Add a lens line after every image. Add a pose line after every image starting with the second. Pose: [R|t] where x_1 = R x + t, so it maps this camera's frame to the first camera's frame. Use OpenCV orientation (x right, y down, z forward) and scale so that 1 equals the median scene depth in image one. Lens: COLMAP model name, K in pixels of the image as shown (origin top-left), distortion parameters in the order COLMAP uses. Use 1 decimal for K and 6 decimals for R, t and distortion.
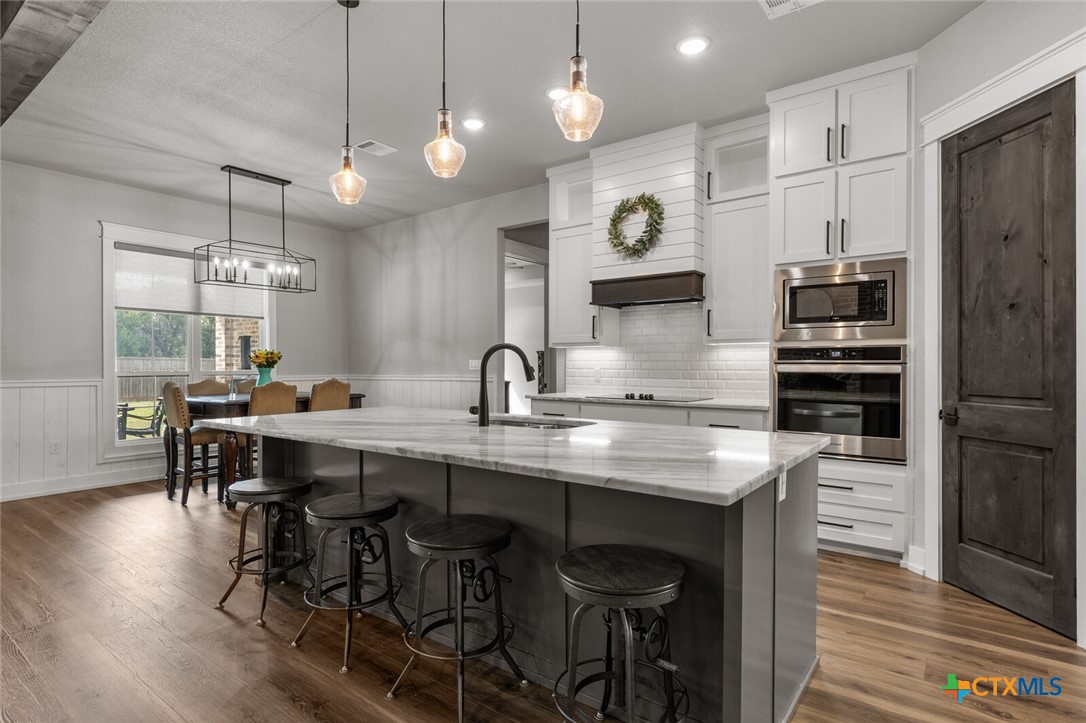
lens RADIAL K [[564.6, 0, 539.2], [0, 564.6, 367.3], [0, 0, 1]] dist [-0.000553, -0.000593]
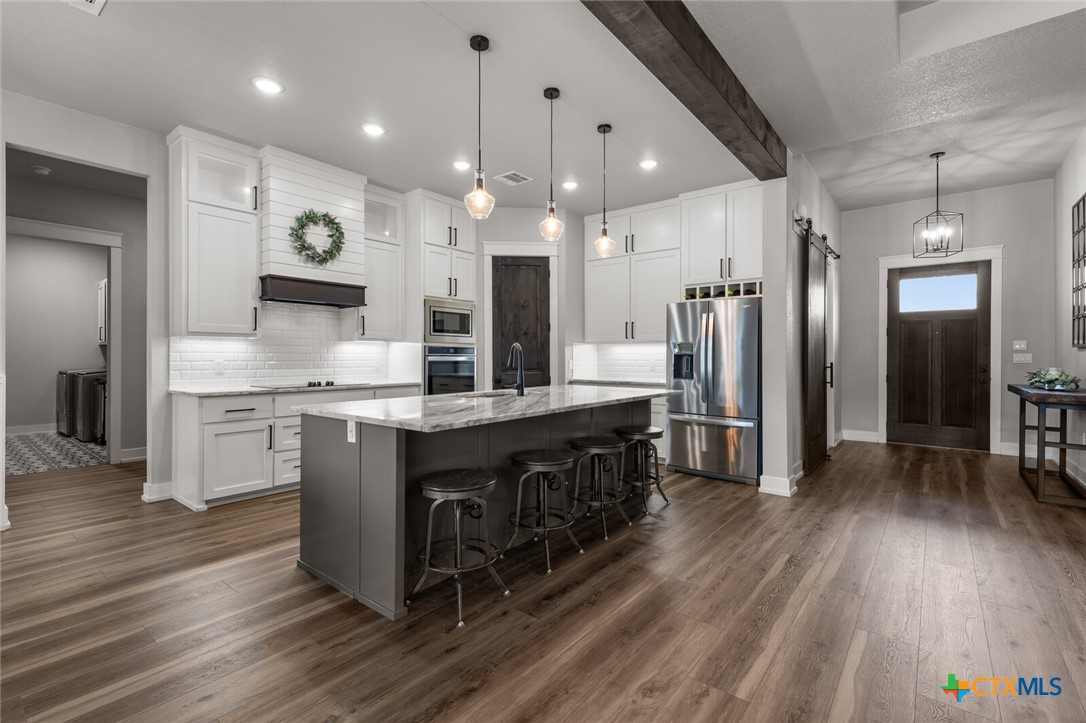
lens RADIAL K [[489.7, 0, 539.0], [0, 489.7, 354.6], [0, 0, 1]] dist [0.005757, 0.000296]
pose [[0.025608, 0.003145, 0.999667, -1.102720], [0.004651, 0.999984, -0.003266, -0.004105], [-0.999661, 0.004733, 0.025593, 0.698124]]
